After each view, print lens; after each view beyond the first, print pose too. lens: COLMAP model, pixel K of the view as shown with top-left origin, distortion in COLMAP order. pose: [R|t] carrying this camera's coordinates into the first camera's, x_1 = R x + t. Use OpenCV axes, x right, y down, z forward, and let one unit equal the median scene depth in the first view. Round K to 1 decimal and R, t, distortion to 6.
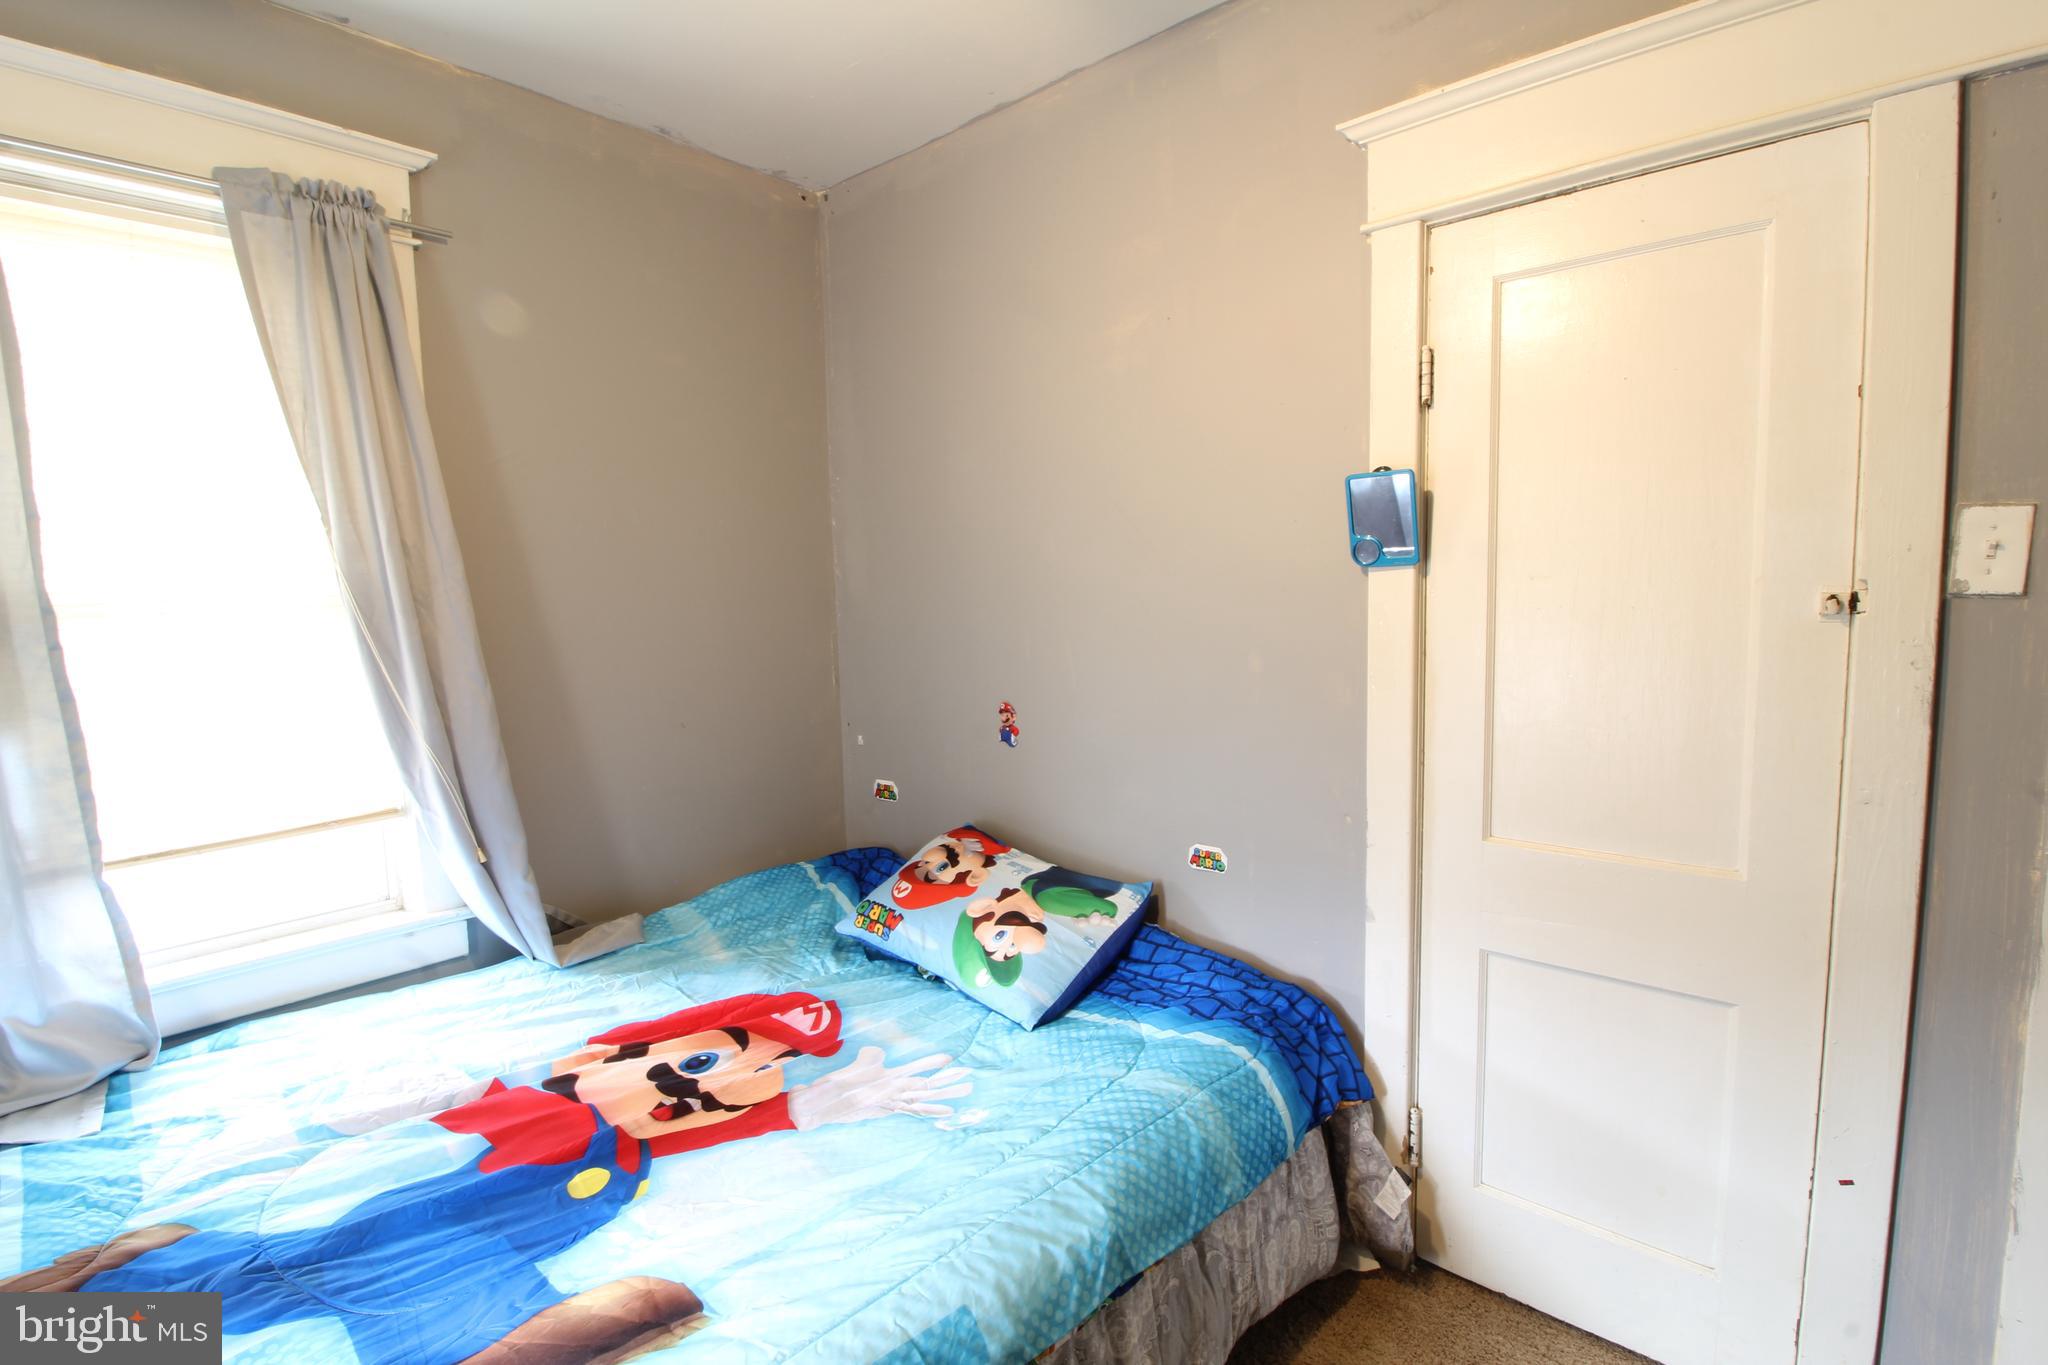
lens RADIAL K [[952.1, 0, 1031.7], [0, 952.1, 678.4], [0, 0, 1]] dist [-0.002463, -0.011771]
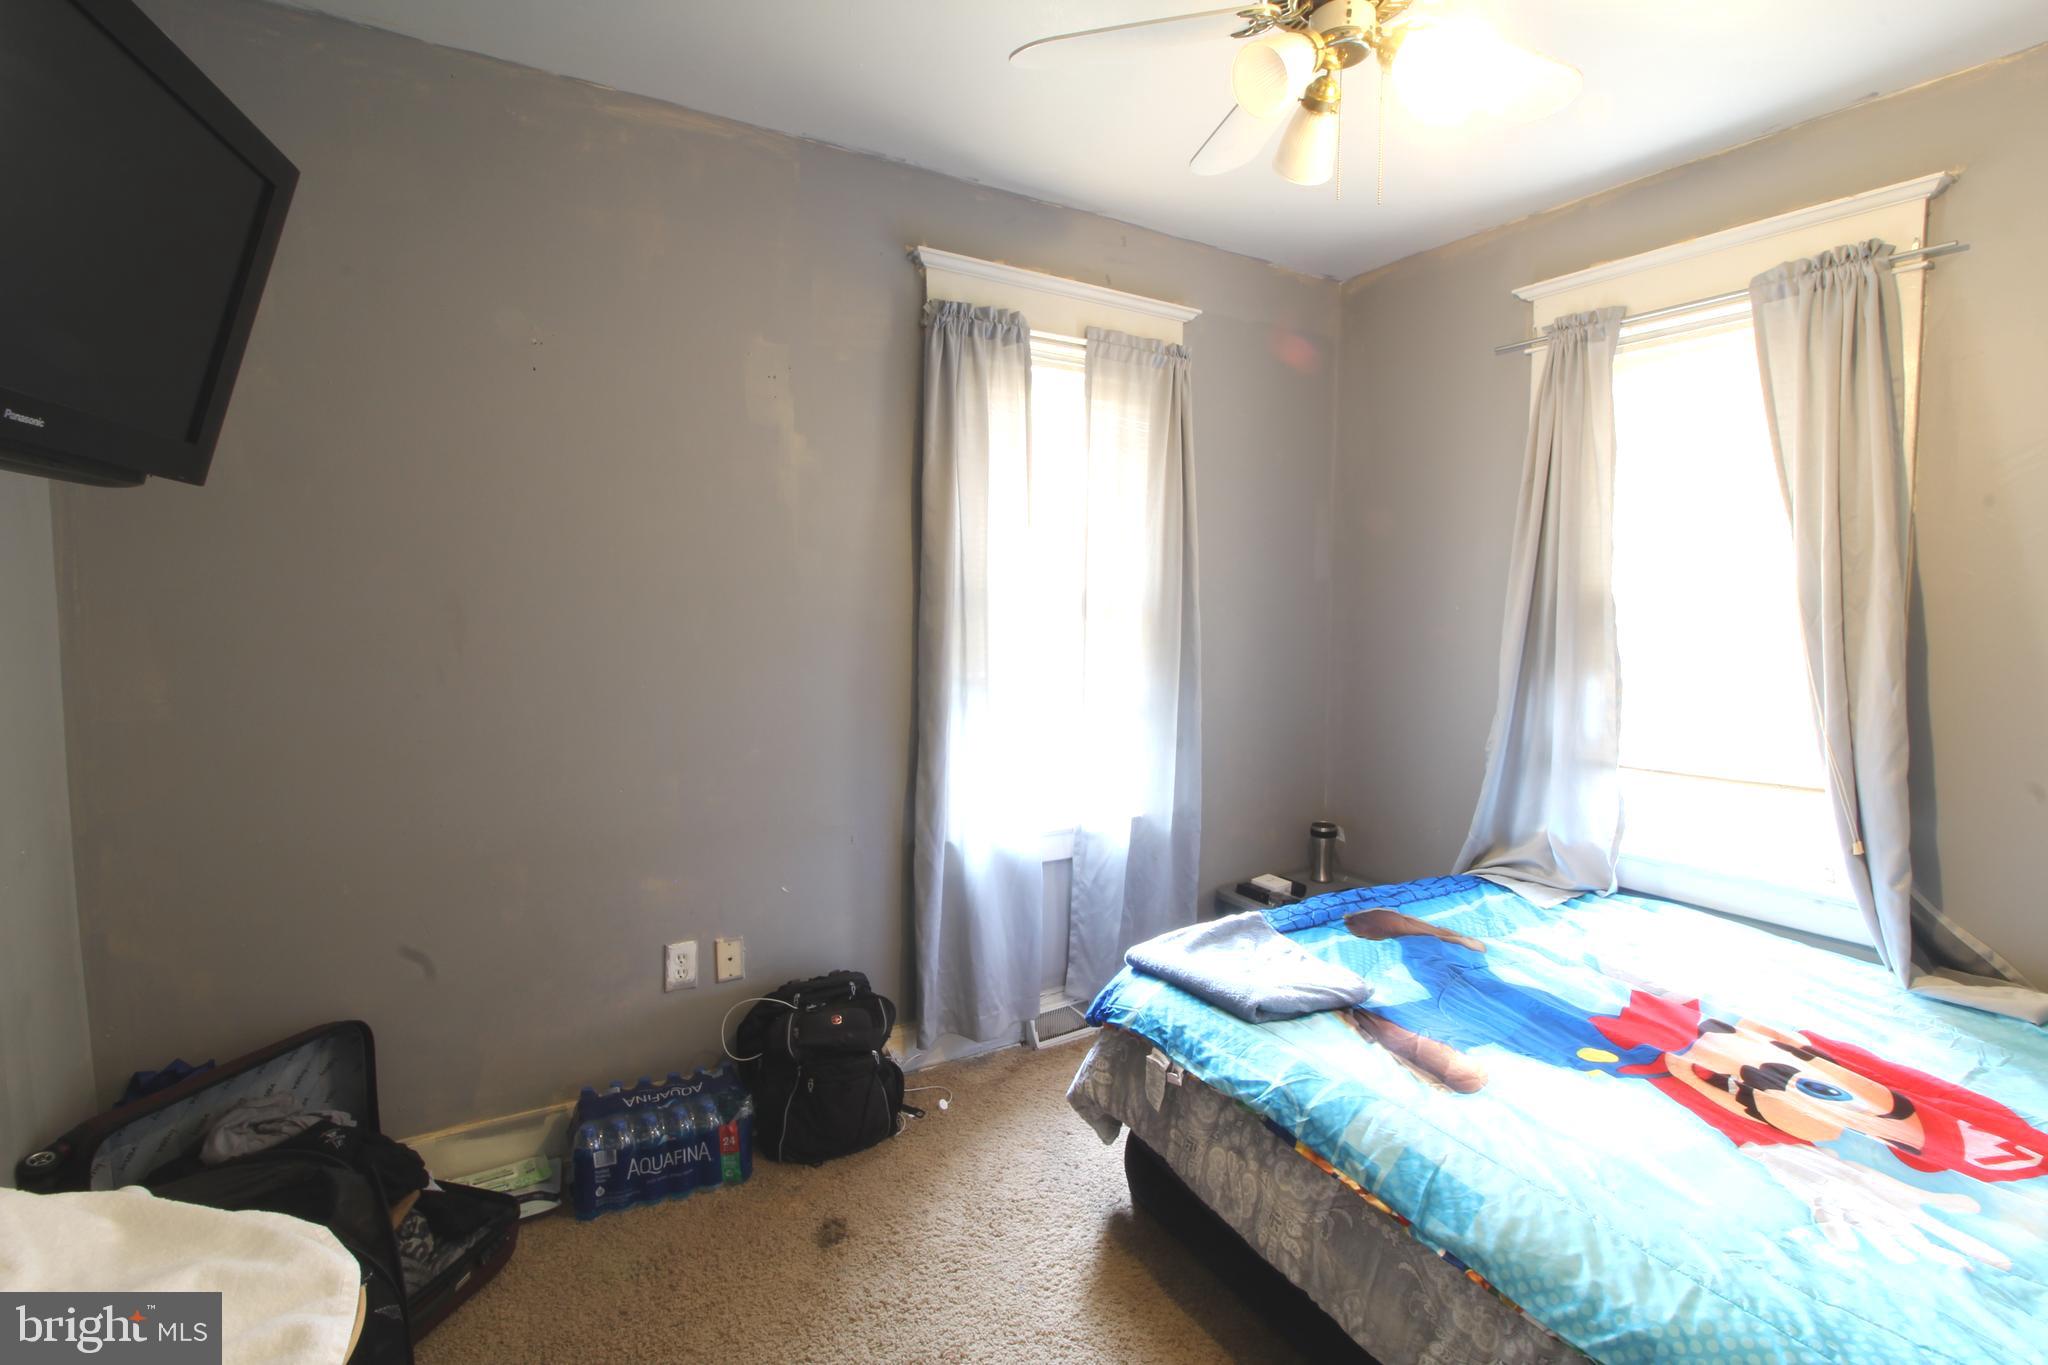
lens RADIAL K [[927.1, 0, 1024.0], [0, 927.1, 682.5], [0, 0, 1]] dist [-0.002832, -0.012634]
pose [[-0.297284, 0.100168, -0.949520, 0.754108], [-0.089307, 0.987204, 0.132104, -0.054654], [0.950603, 0.124072, -0.284534, 0.462091]]
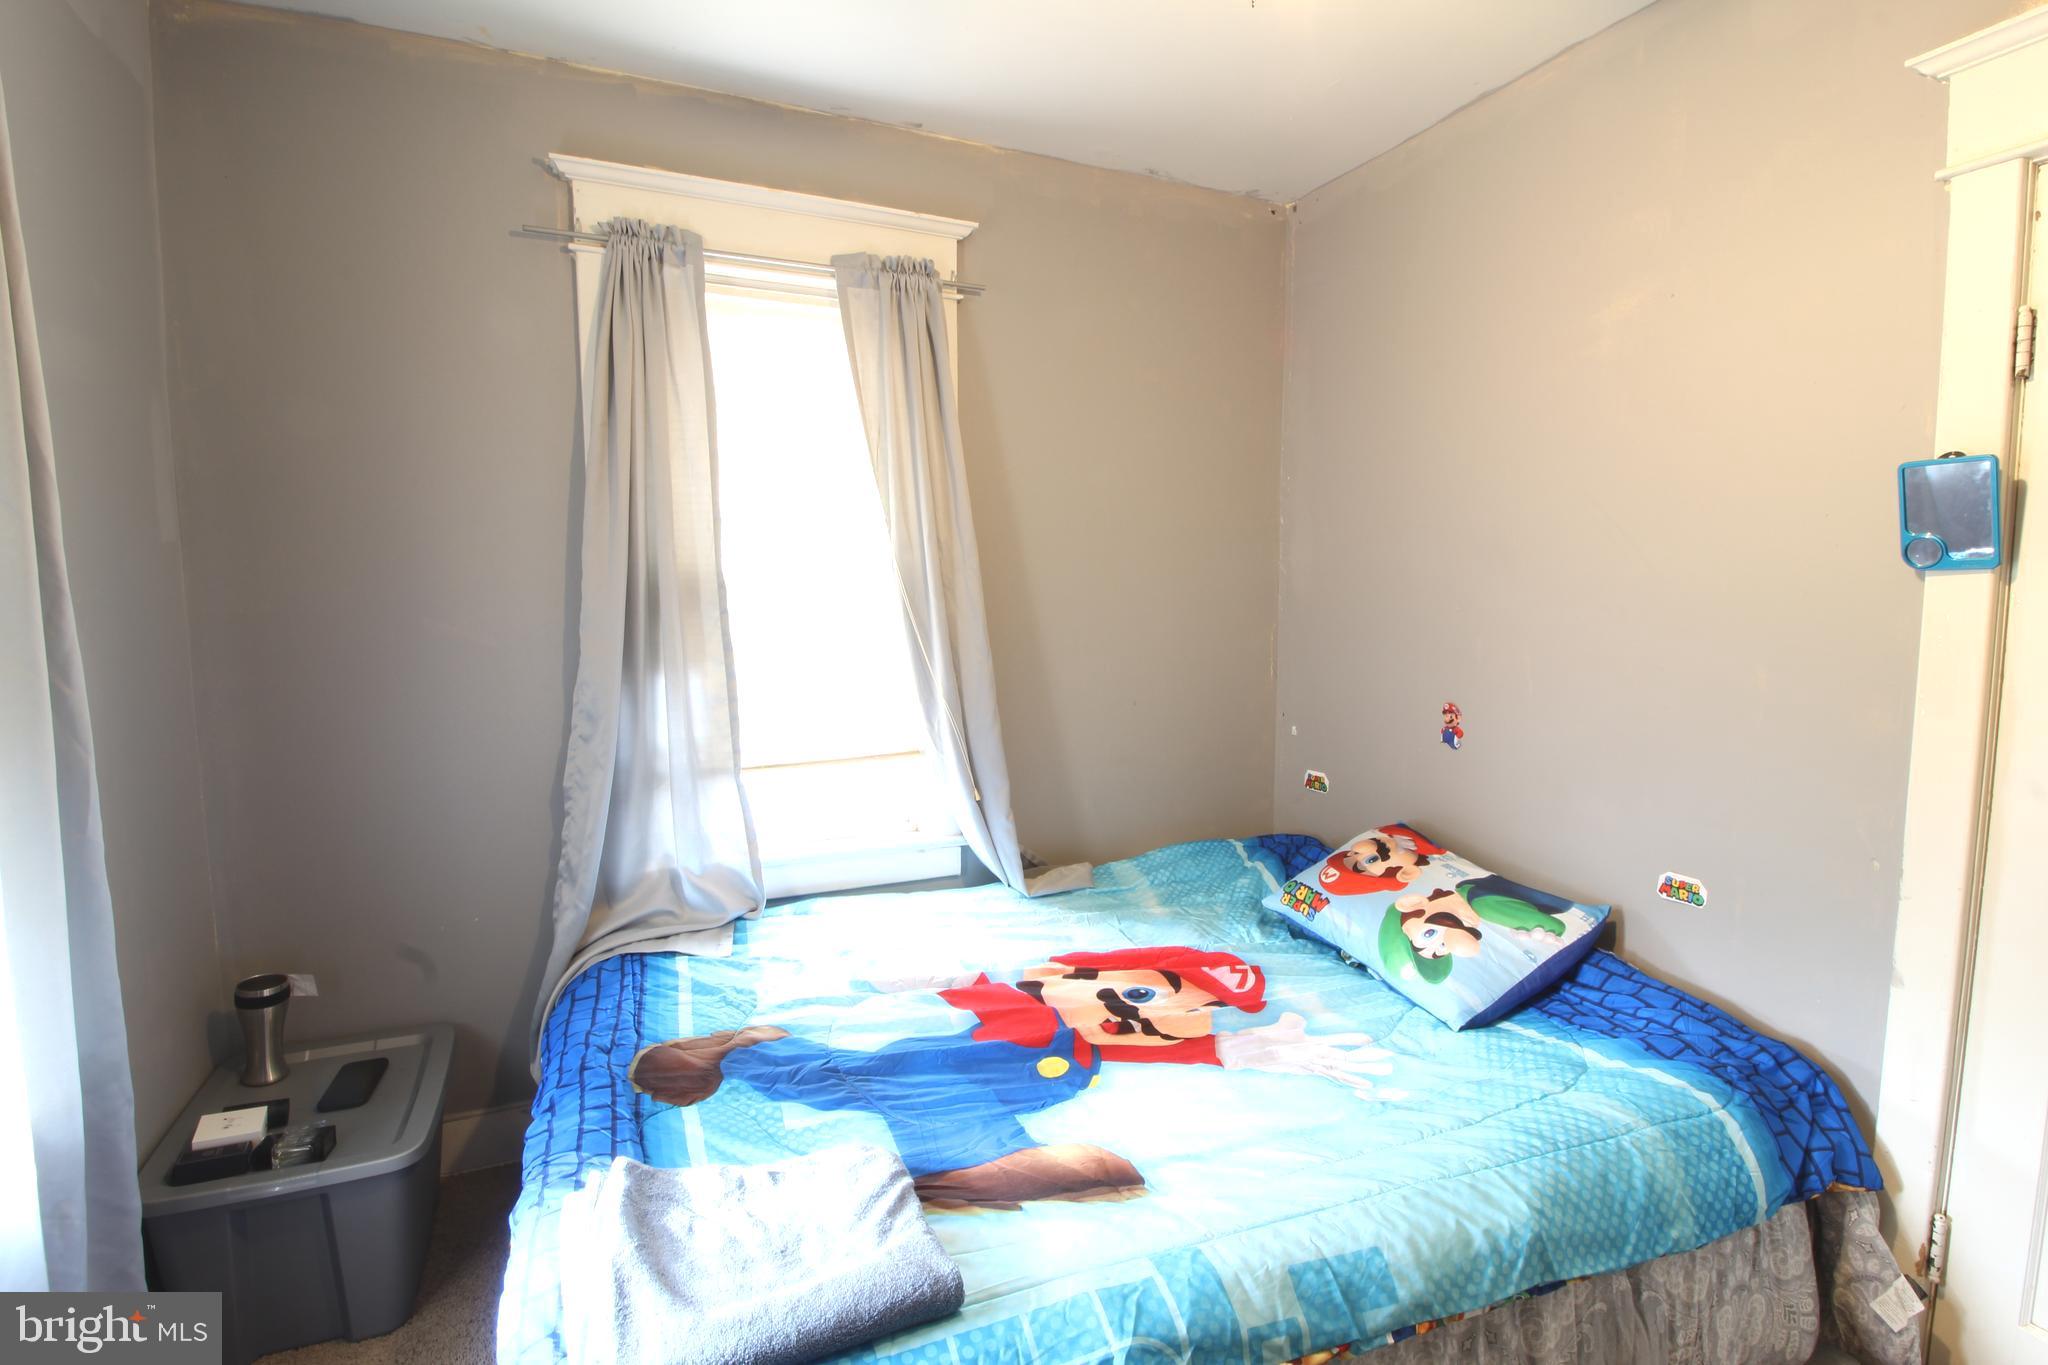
lens RADIAL K [[952.1, 0, 1031.7], [0, 952.1, 678.4], [0, 0, 1]] dist [-0.002463, -0.011771]
pose [[0.903902, 0.062305, -0.423176, -0.006274], [-0.060837, 0.998003, 0.016992, 0.013859], [0.423390, 0.010385, 0.905888, -0.099333]]
